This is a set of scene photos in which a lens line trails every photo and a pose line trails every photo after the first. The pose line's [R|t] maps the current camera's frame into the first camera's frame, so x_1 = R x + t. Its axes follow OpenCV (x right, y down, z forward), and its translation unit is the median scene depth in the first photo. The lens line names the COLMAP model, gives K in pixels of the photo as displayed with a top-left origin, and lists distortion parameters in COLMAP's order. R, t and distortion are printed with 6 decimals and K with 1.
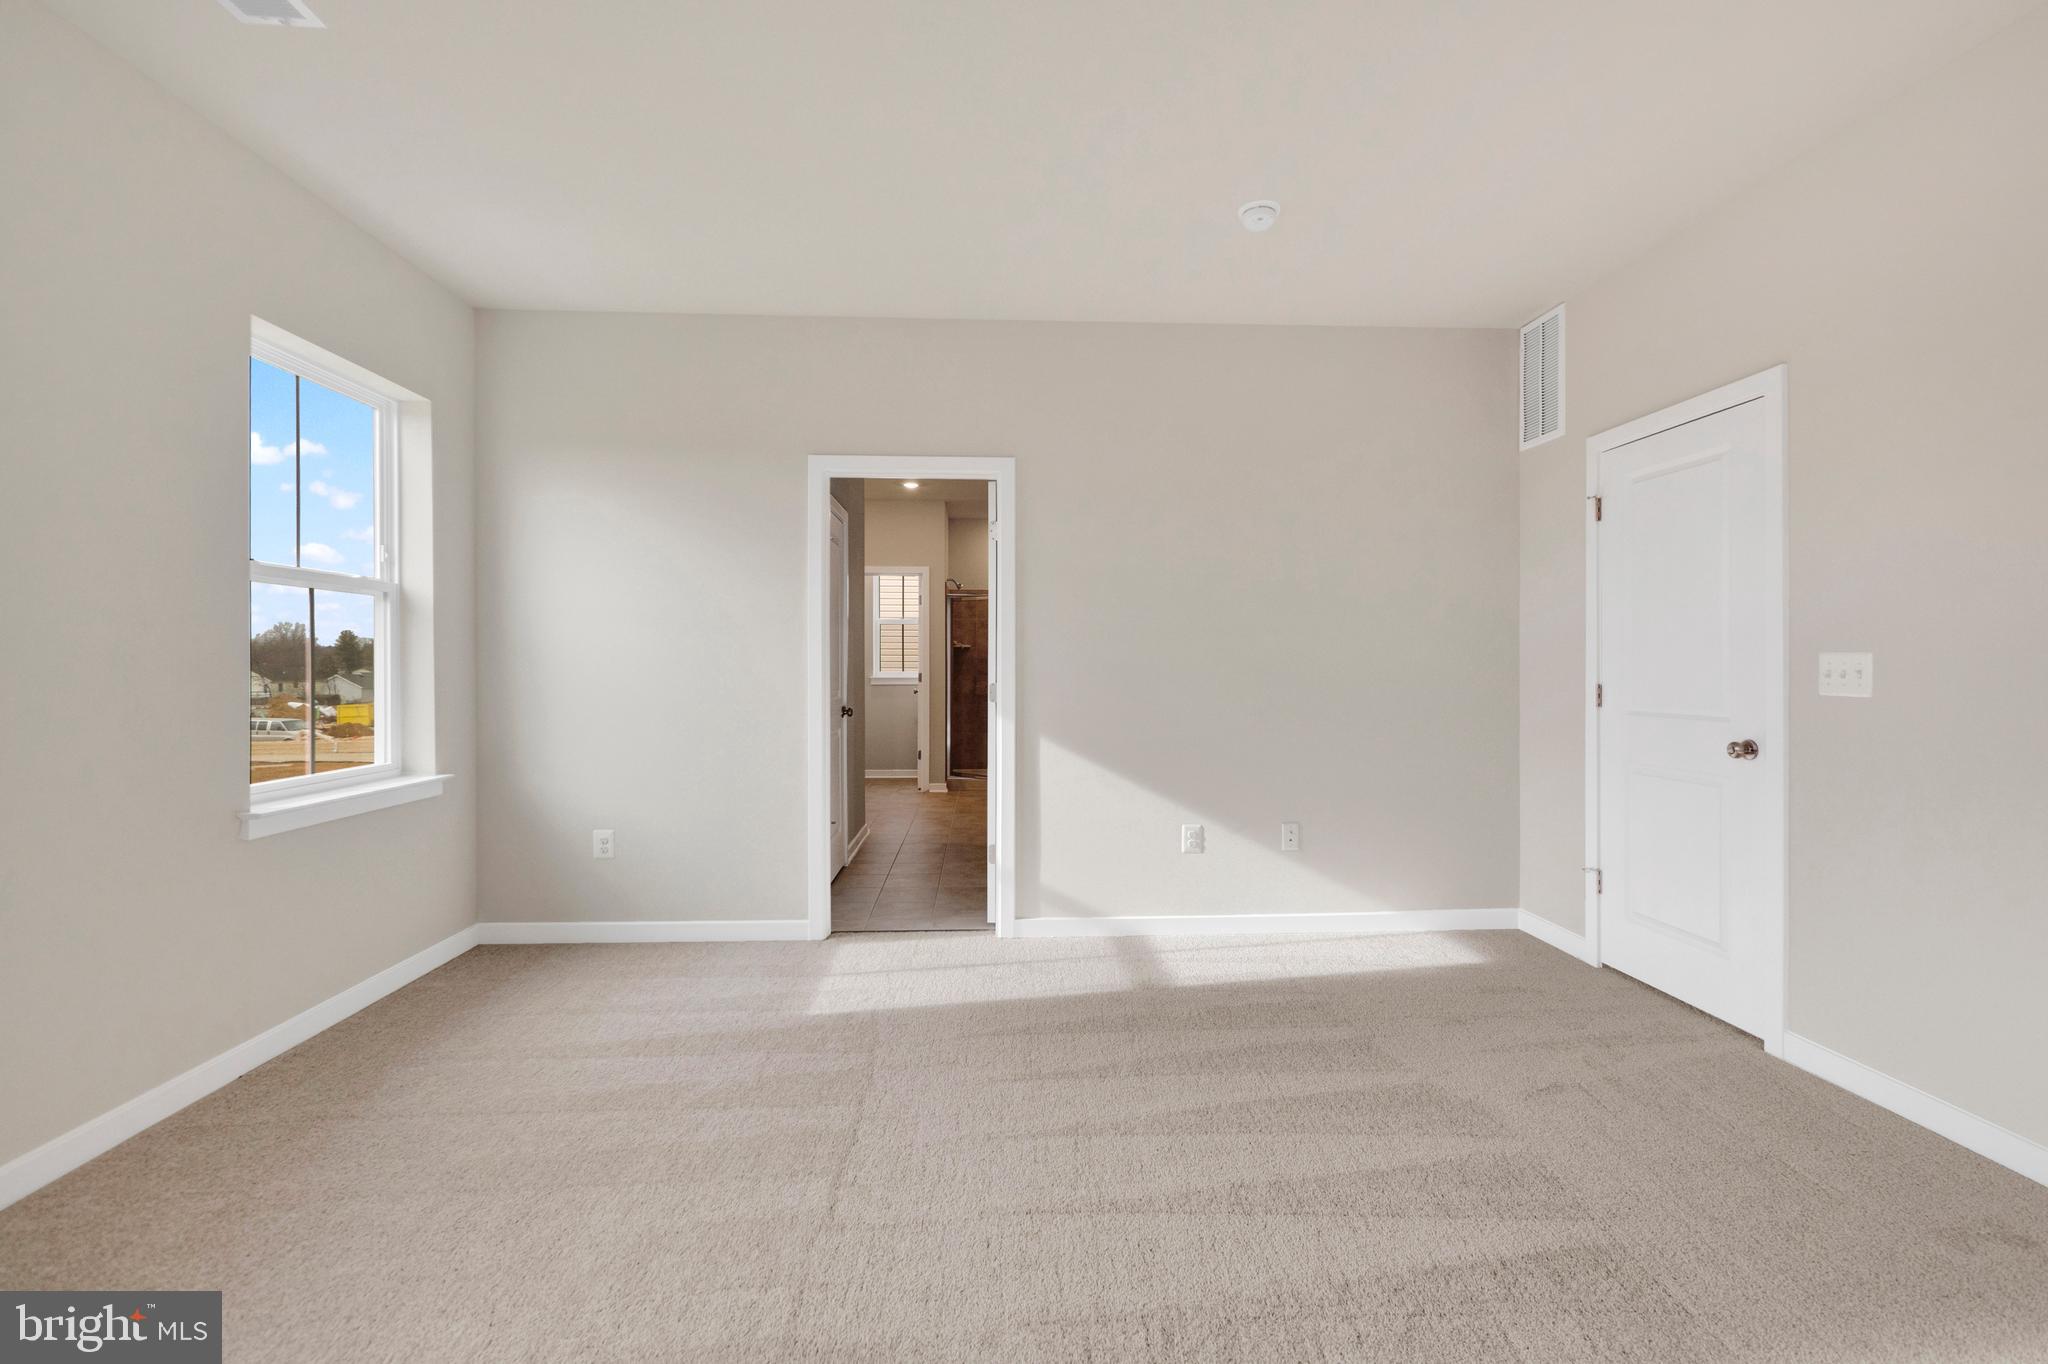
lens RADIAL K [[916.9, 0, 1025.1], [0, 916.9, 671.3], [0, 0, 1]] dist [-0.001757, -0.000282]
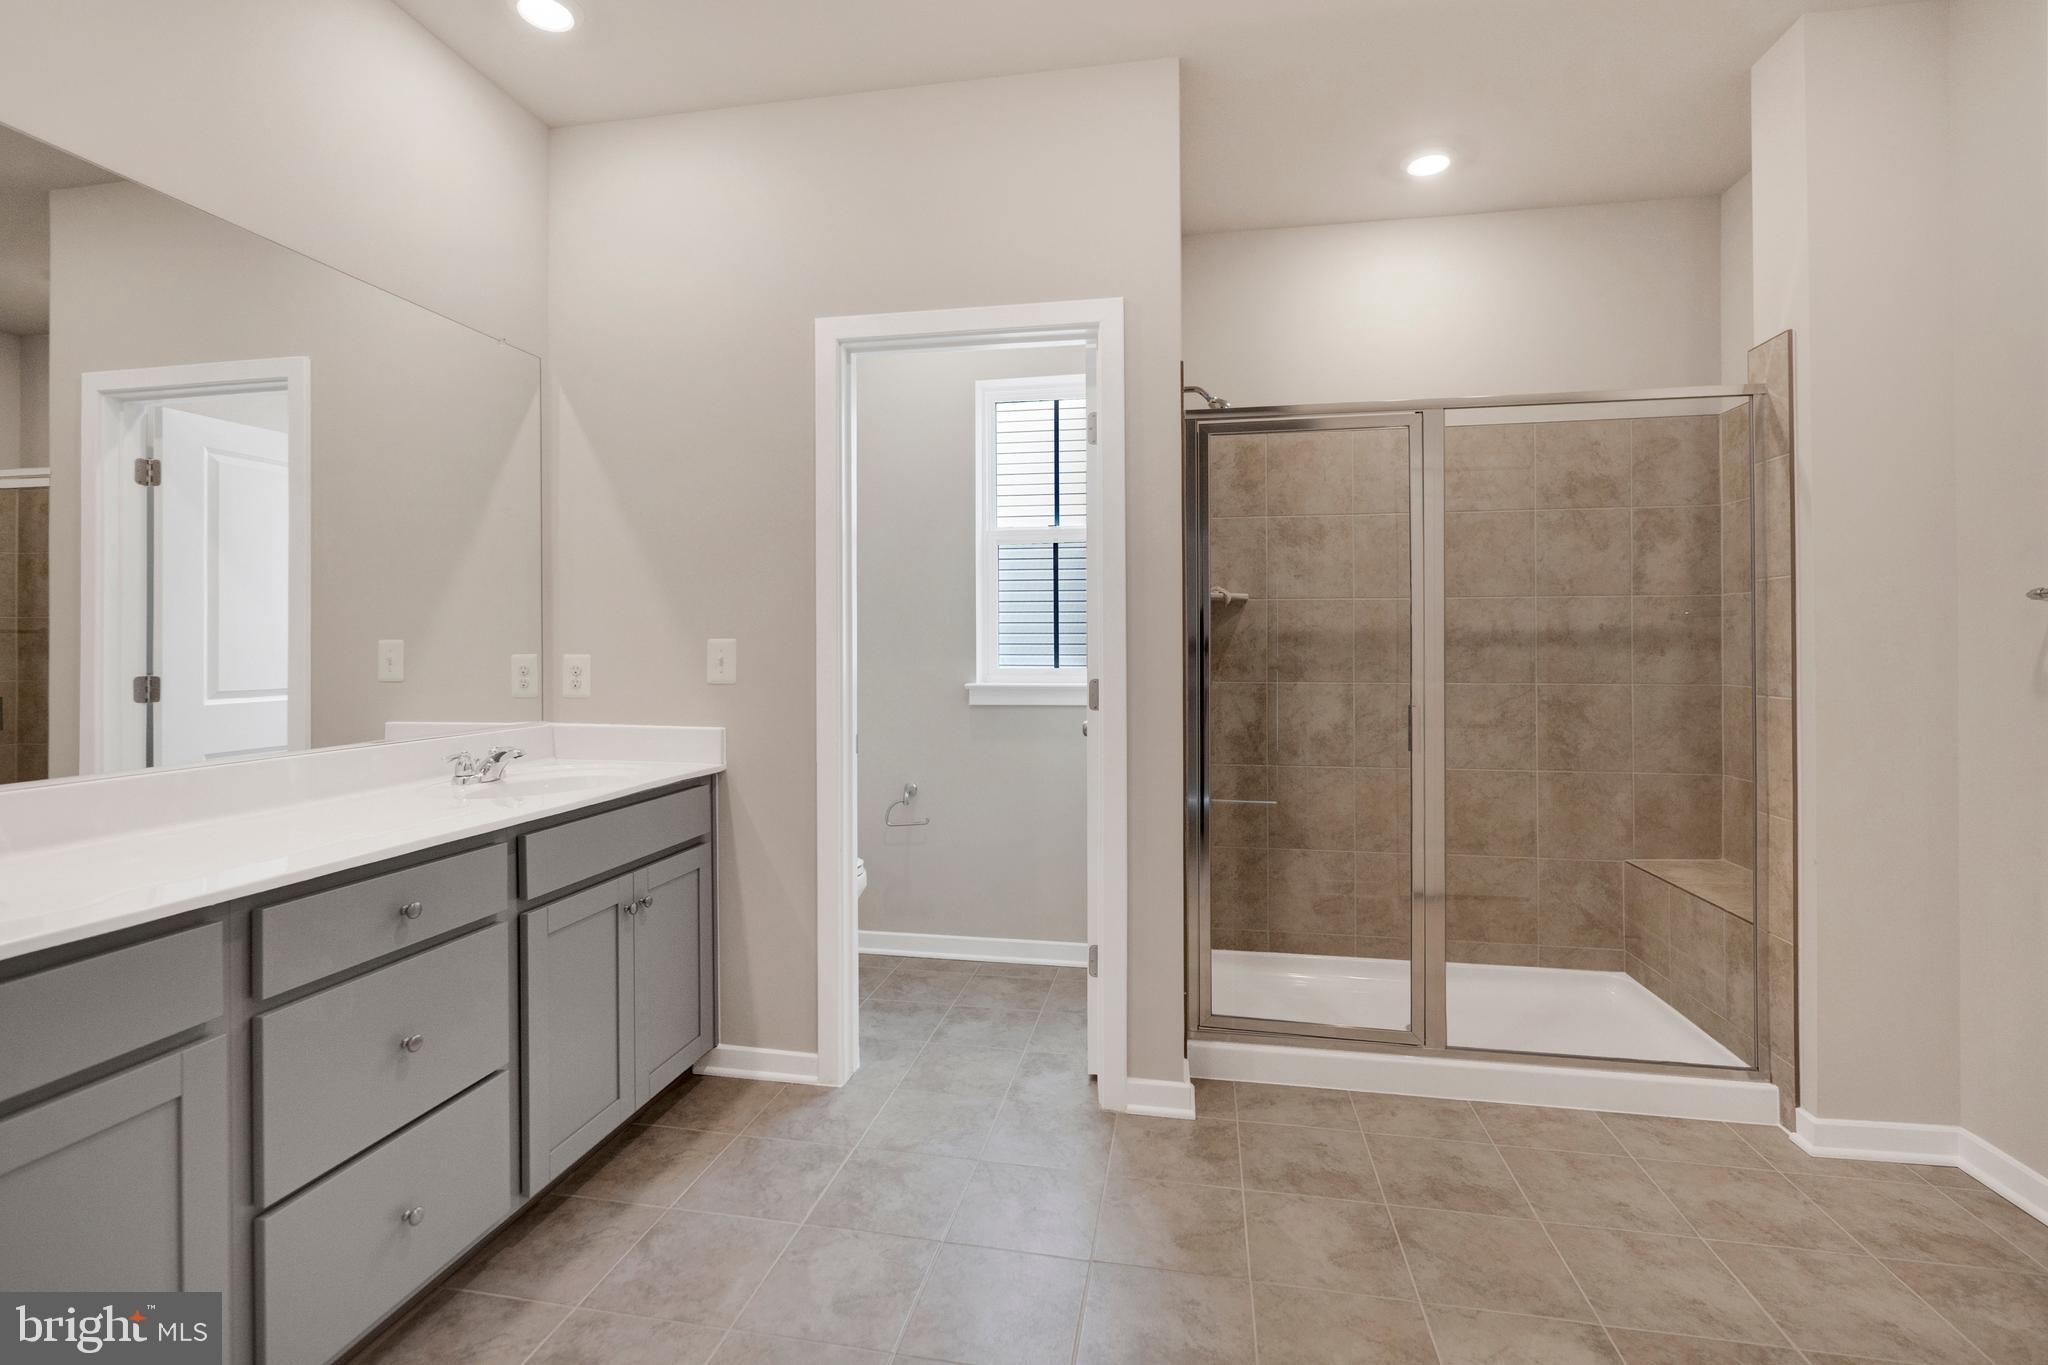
lens RADIAL K [[895.6, 0, 1020.4], [0, 895.6, 668.9], [0, 0, 1]] dist [-0.002362, 0.000232]
pose [[0.976100, -0.000918, -0.217318, -0.075425], [0.002010, 0.999986, 0.004801, -0.002372], [0.217311, -0.005123, 0.976089, 0.716455]]
